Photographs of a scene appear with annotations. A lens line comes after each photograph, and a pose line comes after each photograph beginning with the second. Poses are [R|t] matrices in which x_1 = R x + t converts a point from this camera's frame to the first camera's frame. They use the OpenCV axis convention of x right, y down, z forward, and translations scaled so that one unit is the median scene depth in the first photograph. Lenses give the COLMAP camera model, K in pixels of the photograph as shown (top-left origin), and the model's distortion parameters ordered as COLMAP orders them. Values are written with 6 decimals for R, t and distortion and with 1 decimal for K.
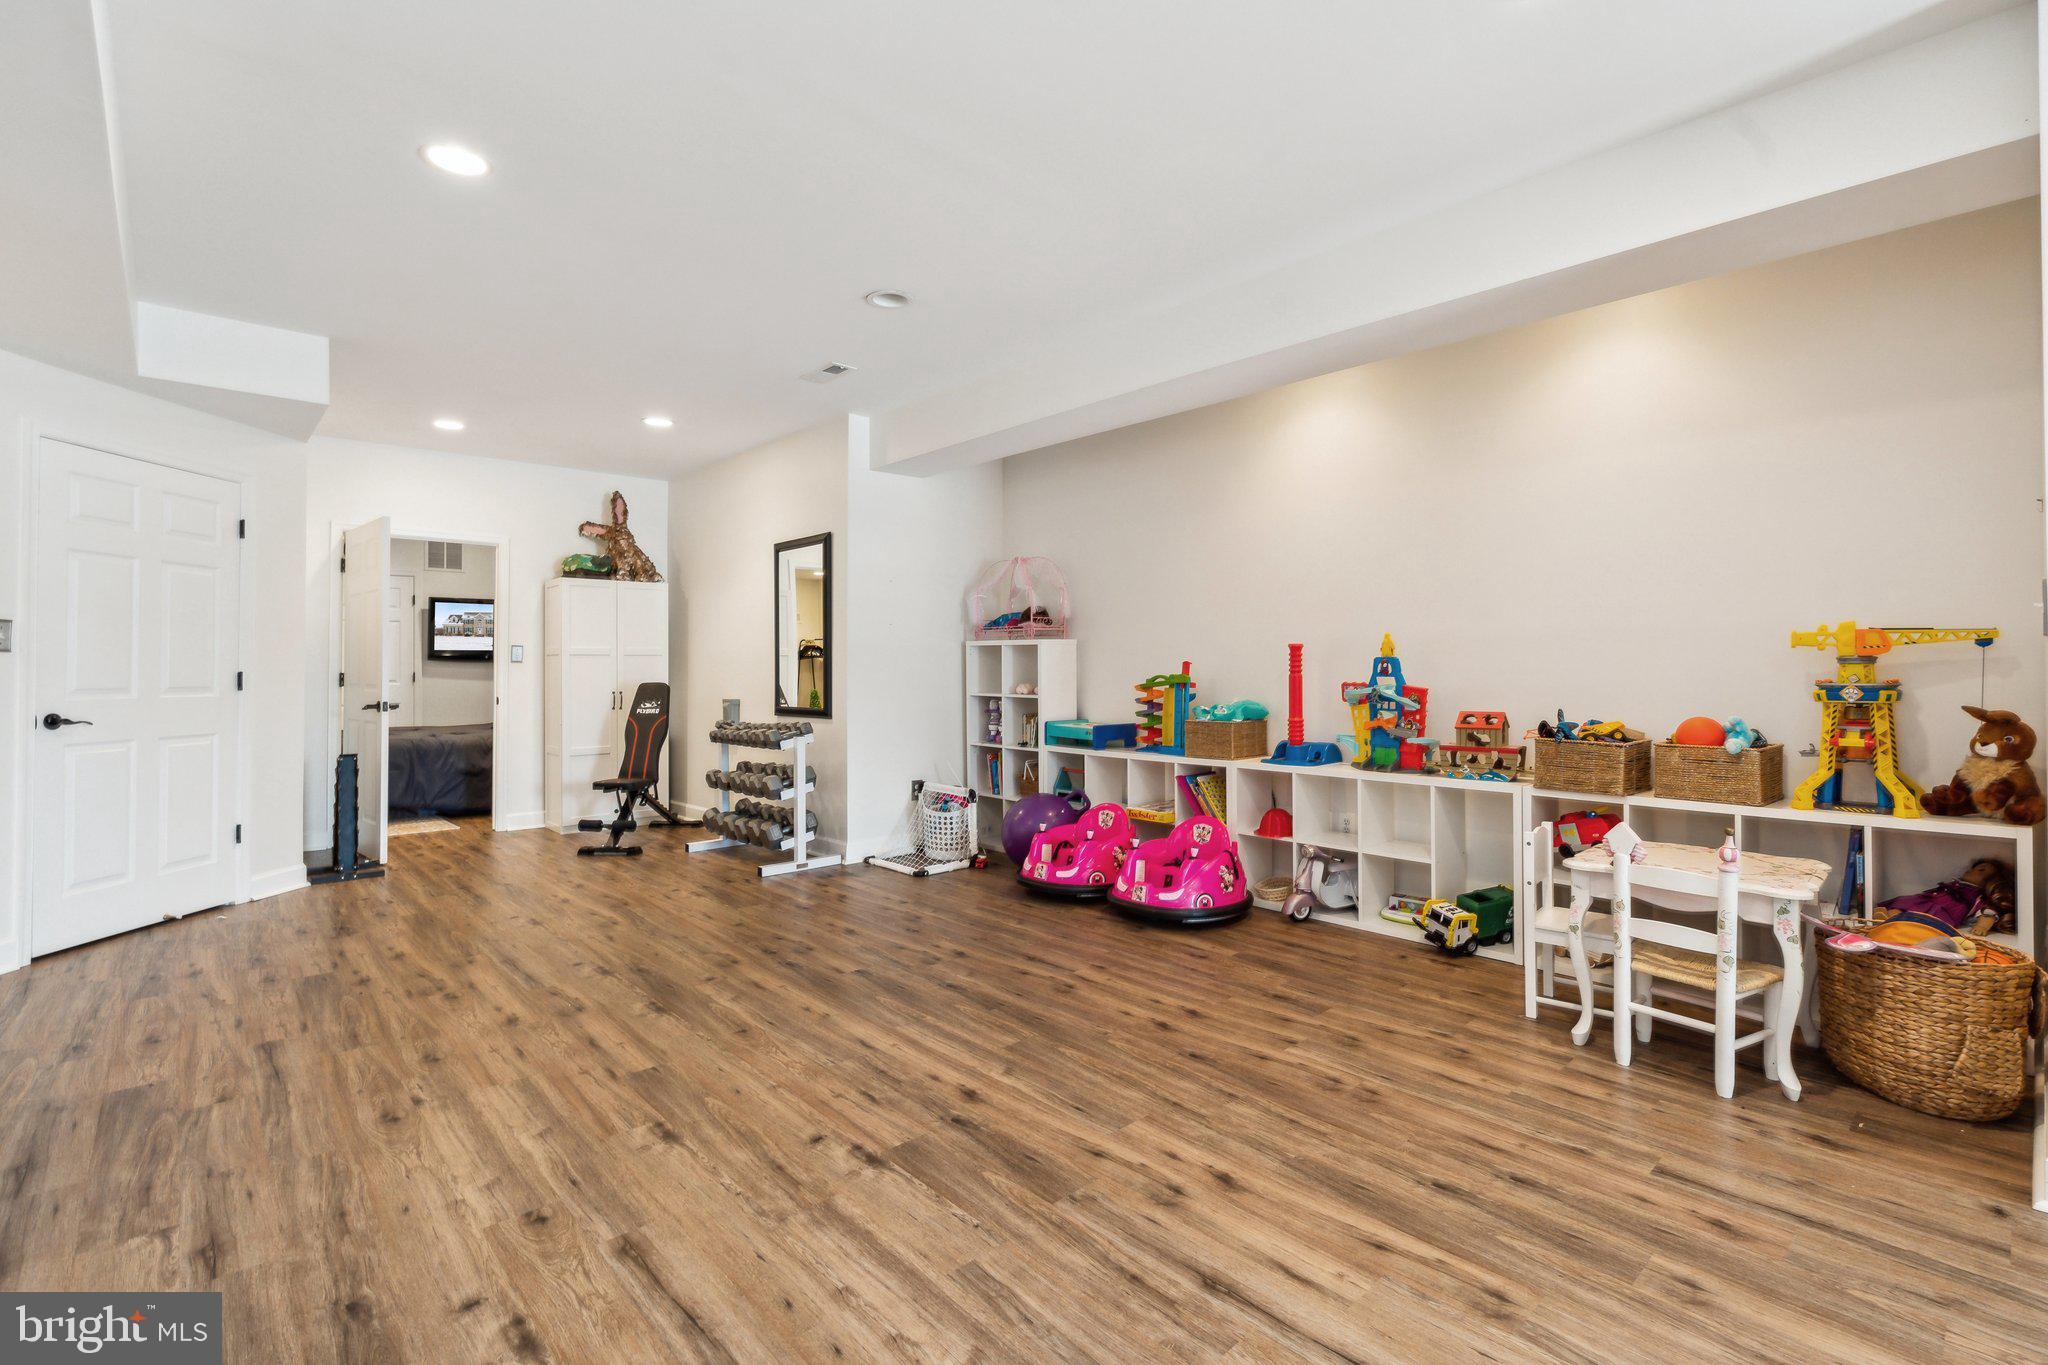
lens RADIAL K [[930.0, 0, 1019.0], [0, 930.0, 667.1], [0, 0, 1]] dist [-0.001992, 0.000167]
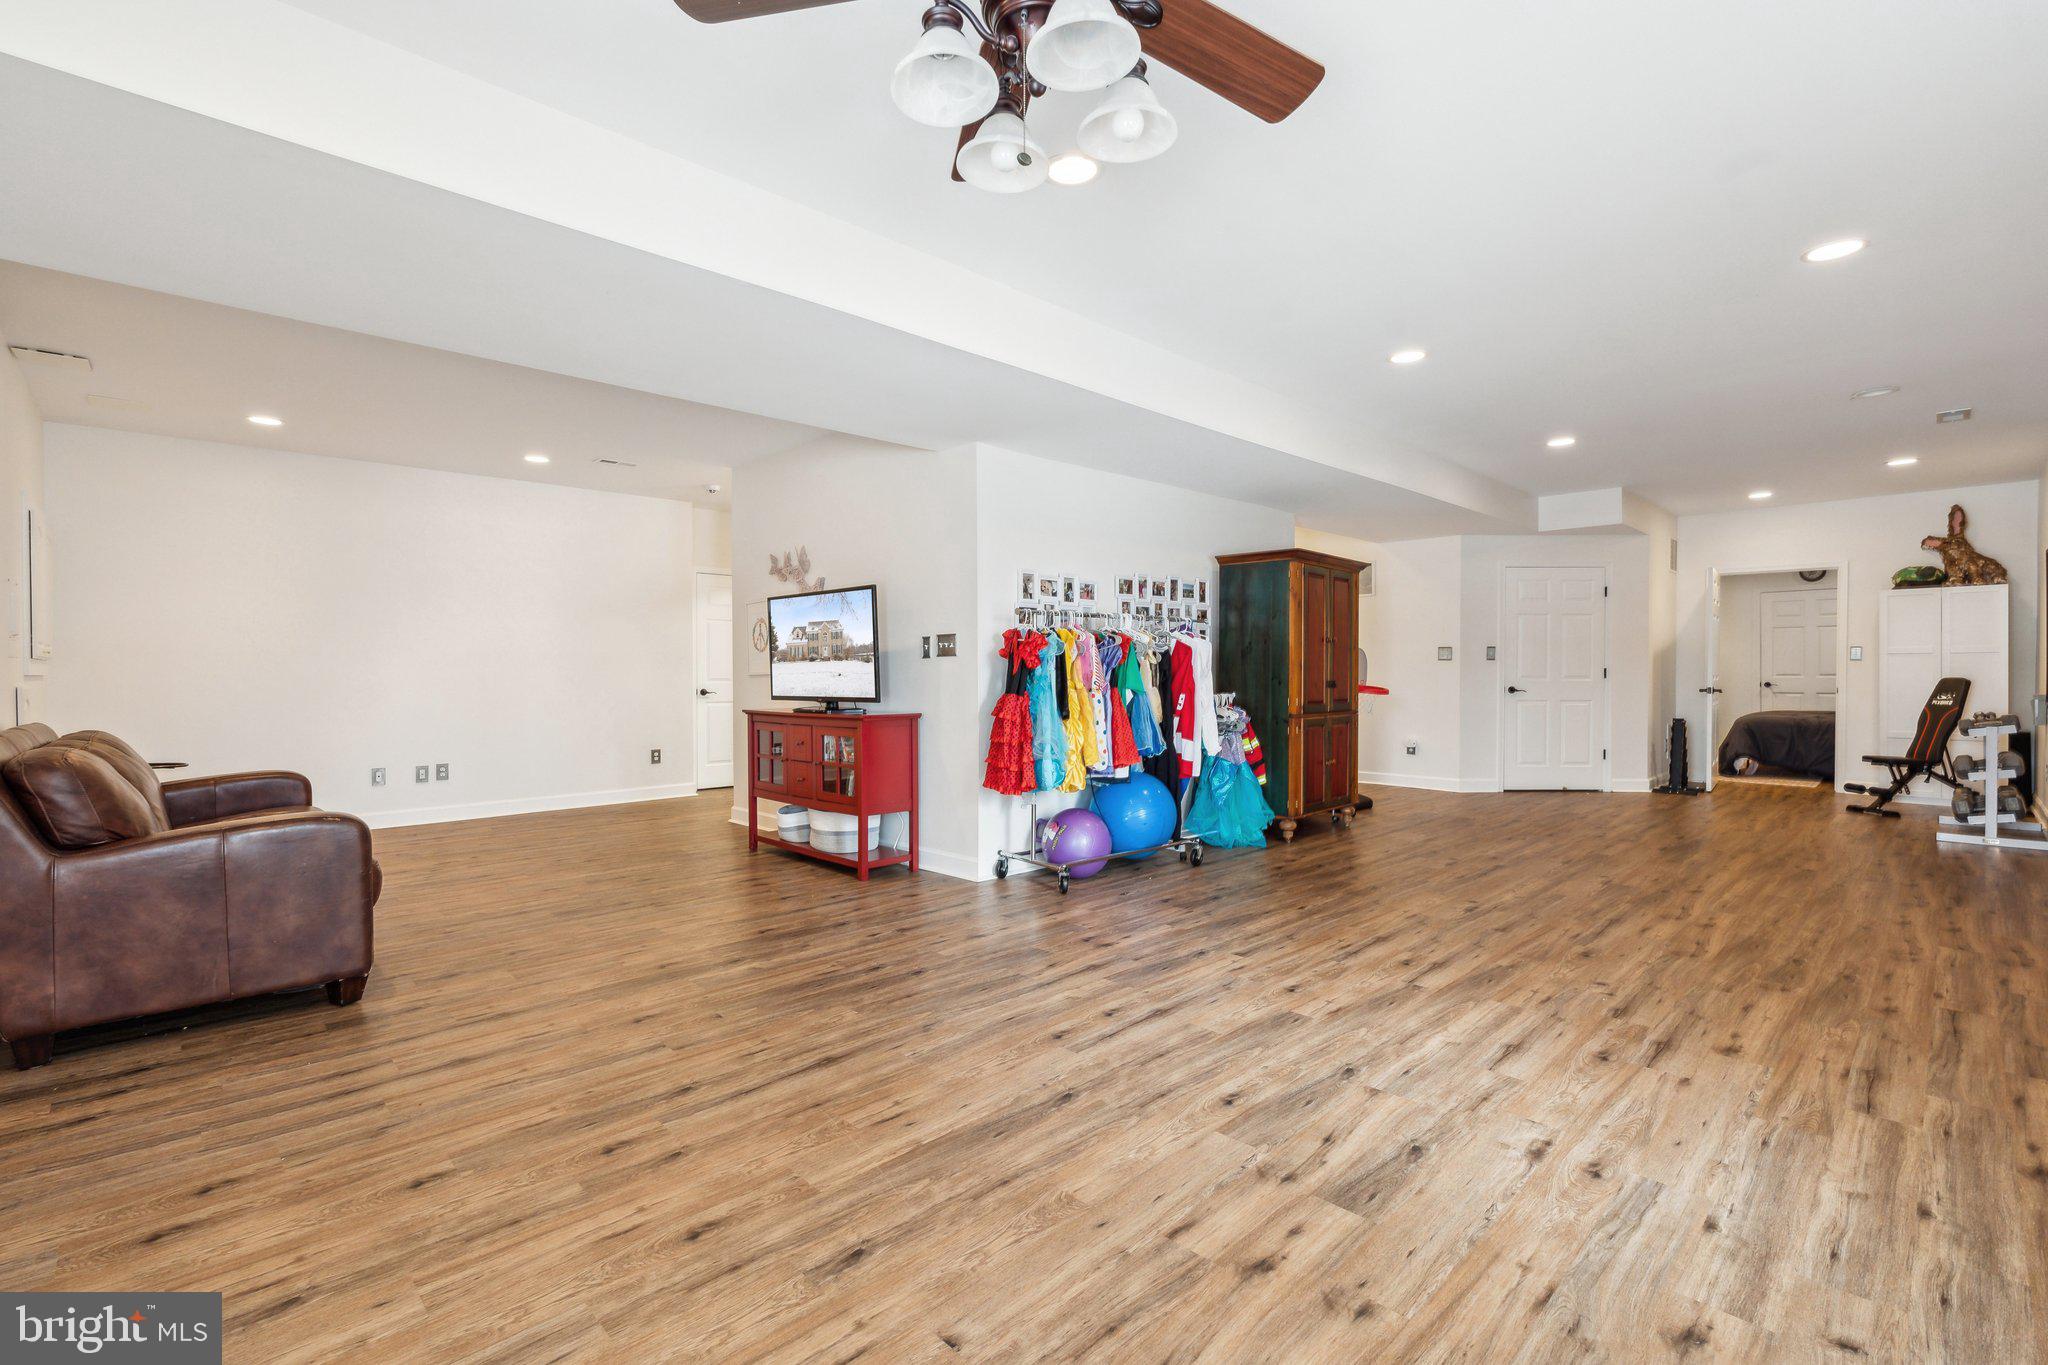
lens RADIAL K [[930.0, 0, 1019.0], [0, 930.0, 667.1], [0, 0, 1]] dist [-0.001992, 0.000167]
pose [[0.042609, 0.003449, -0.999086, 0.691716], [0.007647, 0.999964, 0.003778, -0.009508], [0.999063, -0.007801, 0.042581, -0.183641]]
